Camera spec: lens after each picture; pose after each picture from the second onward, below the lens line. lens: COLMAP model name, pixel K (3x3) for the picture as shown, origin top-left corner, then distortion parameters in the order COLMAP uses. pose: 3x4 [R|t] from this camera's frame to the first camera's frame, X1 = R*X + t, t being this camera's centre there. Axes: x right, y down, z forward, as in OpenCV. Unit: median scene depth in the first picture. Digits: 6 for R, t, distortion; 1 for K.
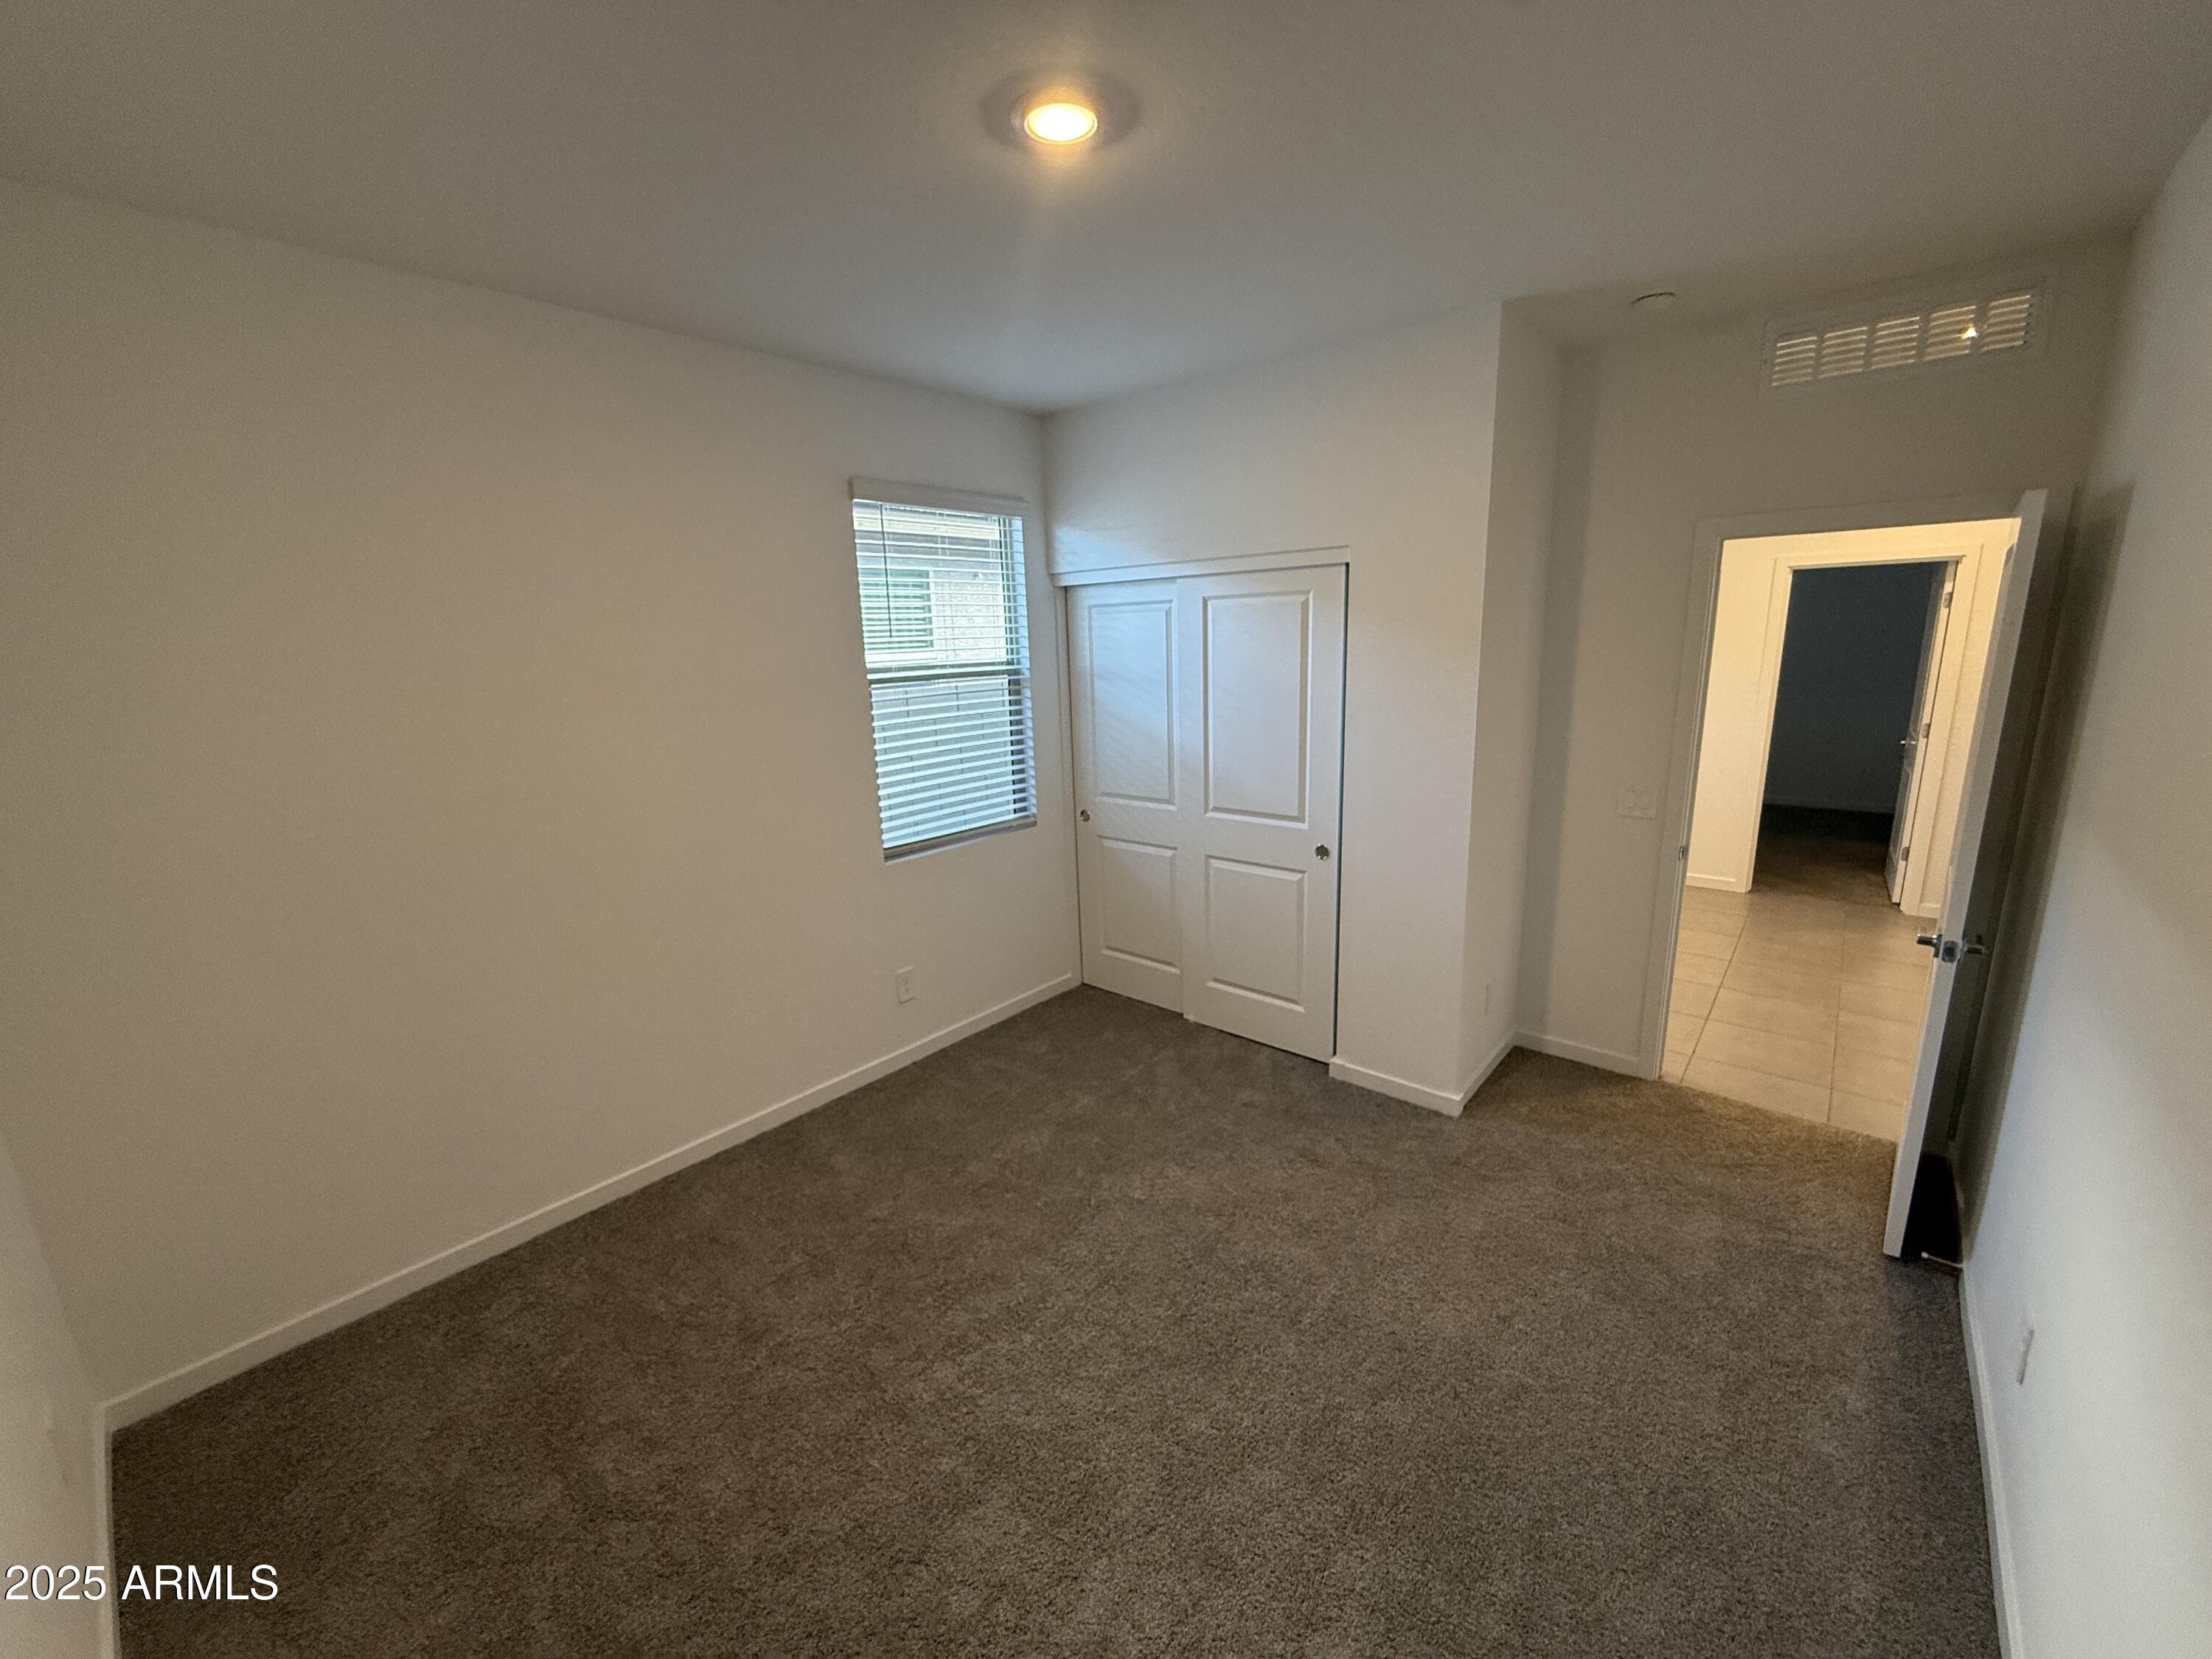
lens RADIAL K [[881.2, 0, 1098.5], [0, 881.2, 830.2], [0, 0, 1]] dist [0.003290, -0.000346]
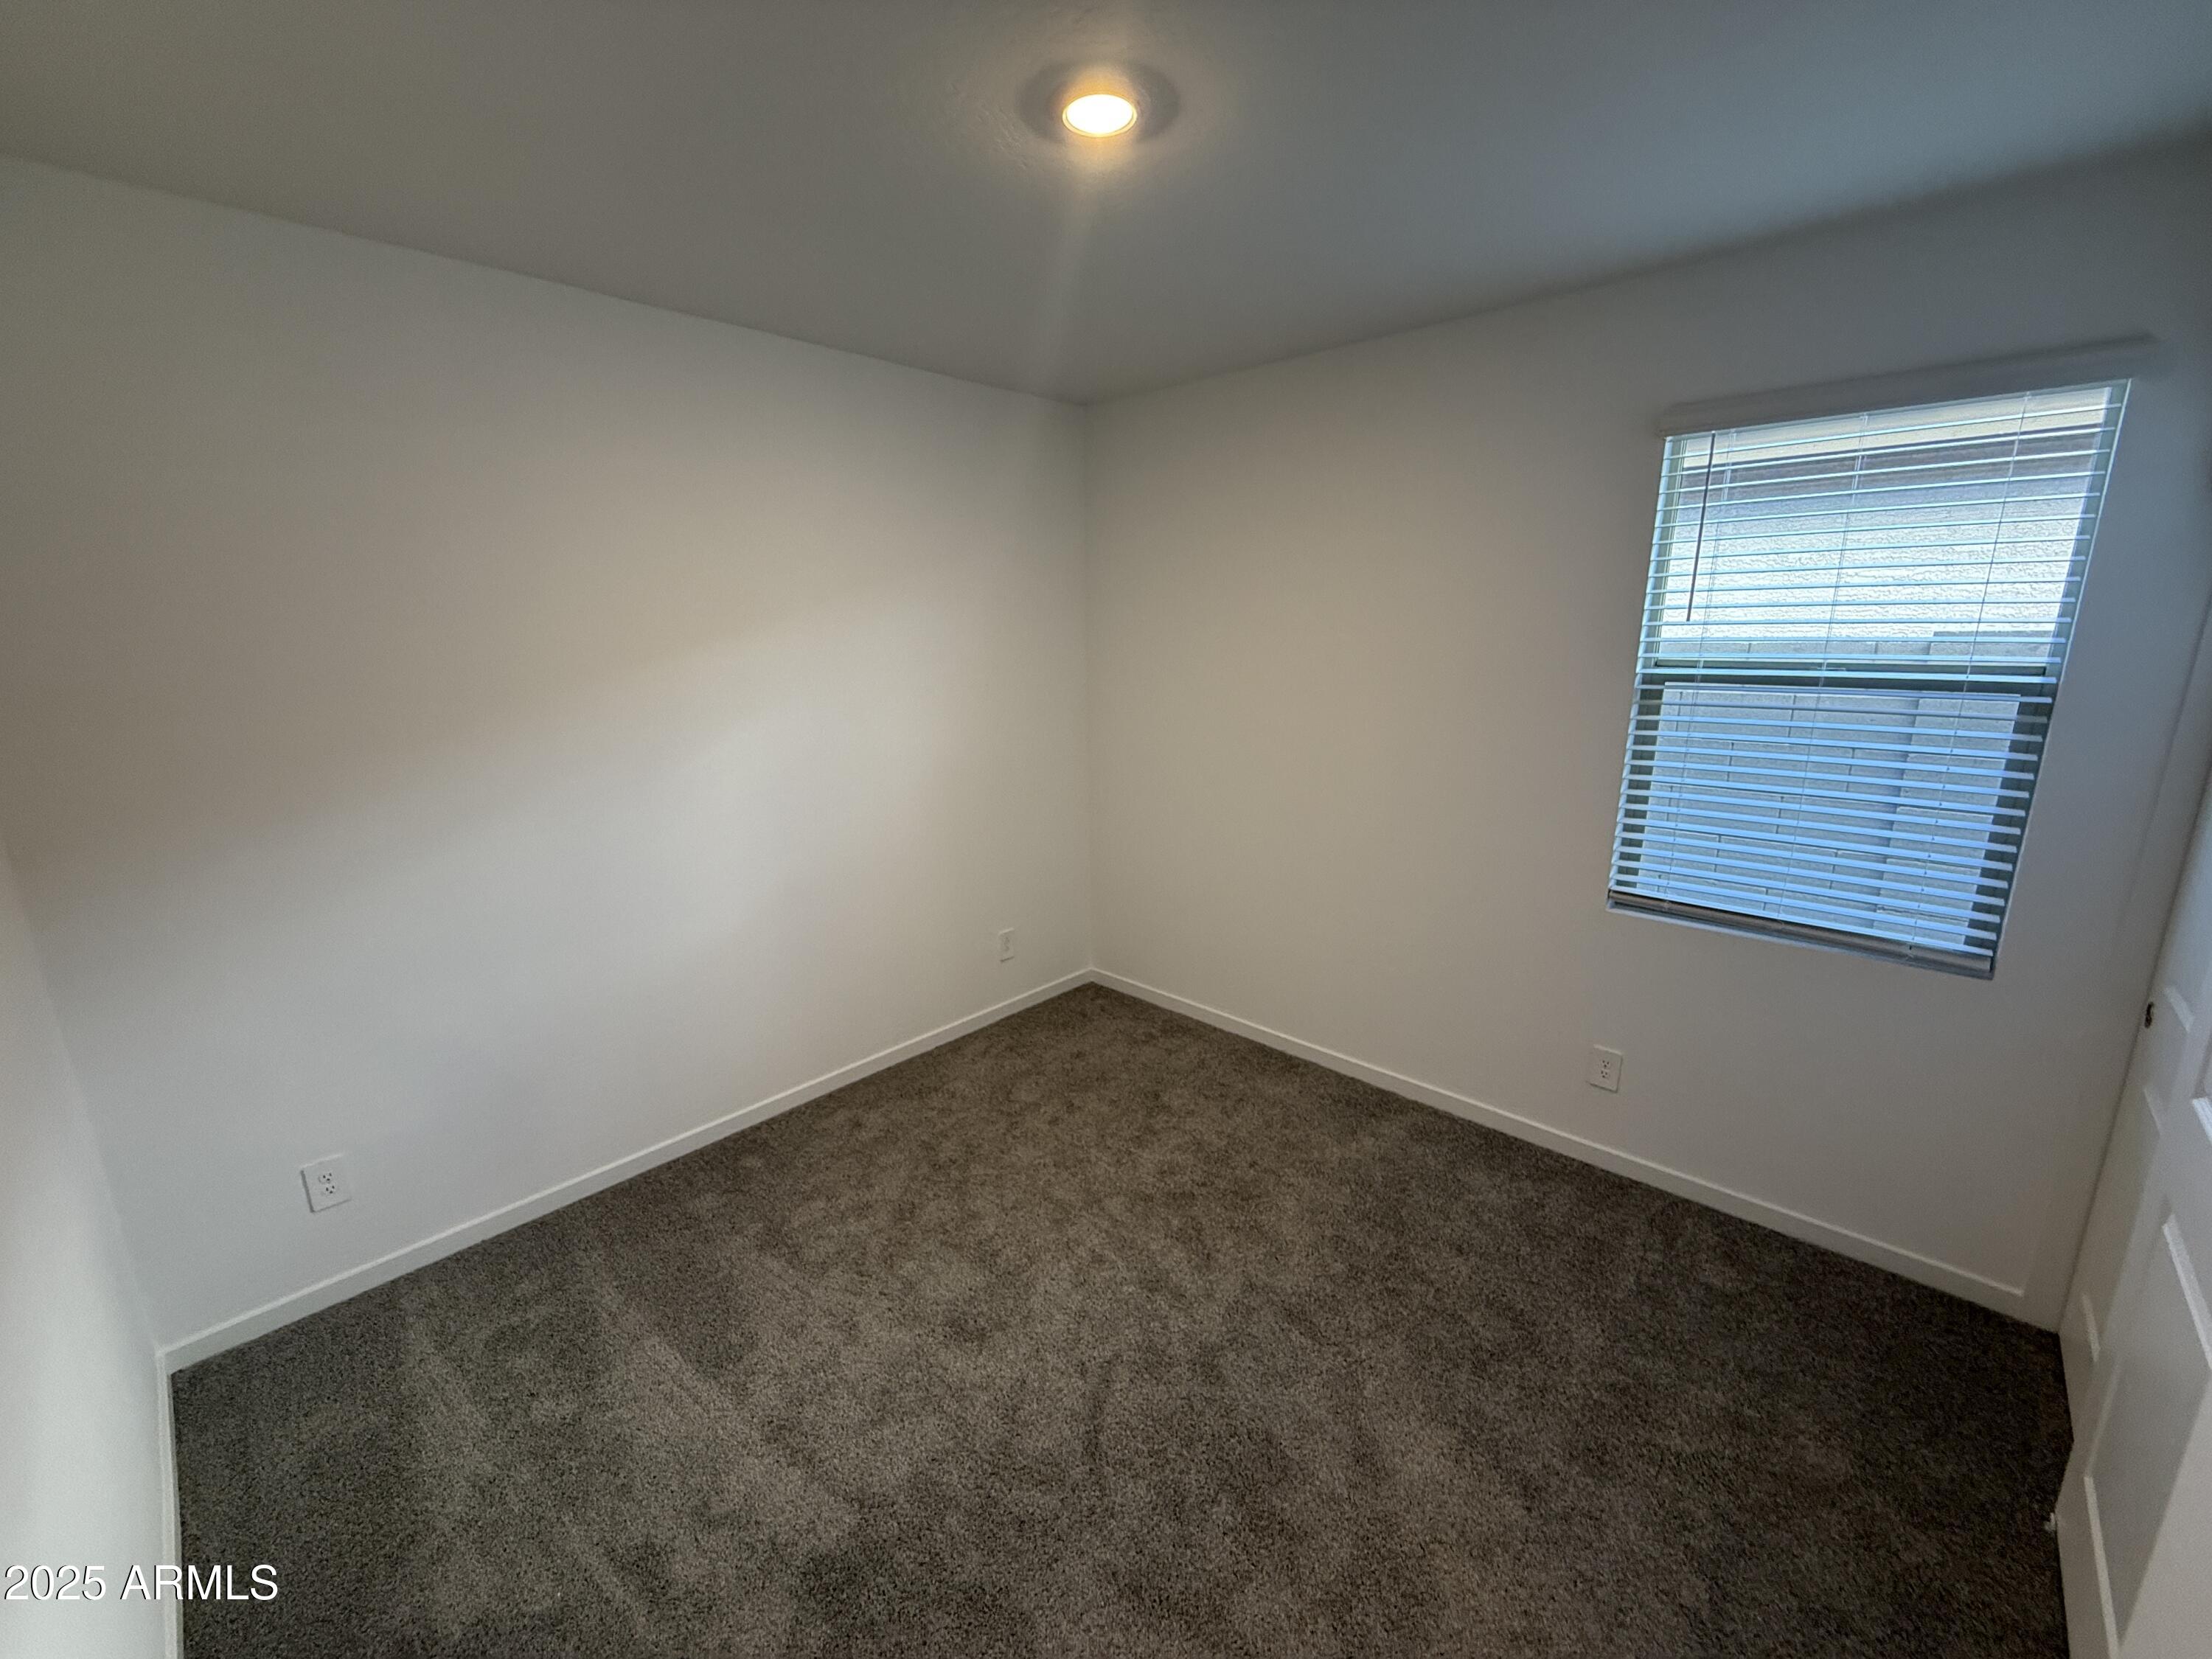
lens RADIAL K [[881.2, 0, 1096.7], [0, 881.2, 824.1], [0, 0, 1]] dist [0.003290, -0.000346]
pose [[-0.037748, 0.256398, -0.965834, 0.529874], [-0.203036, 0.944394, 0.258642, -0.147903], [0.978443, 0.205862, 0.016409, 0.541372]]
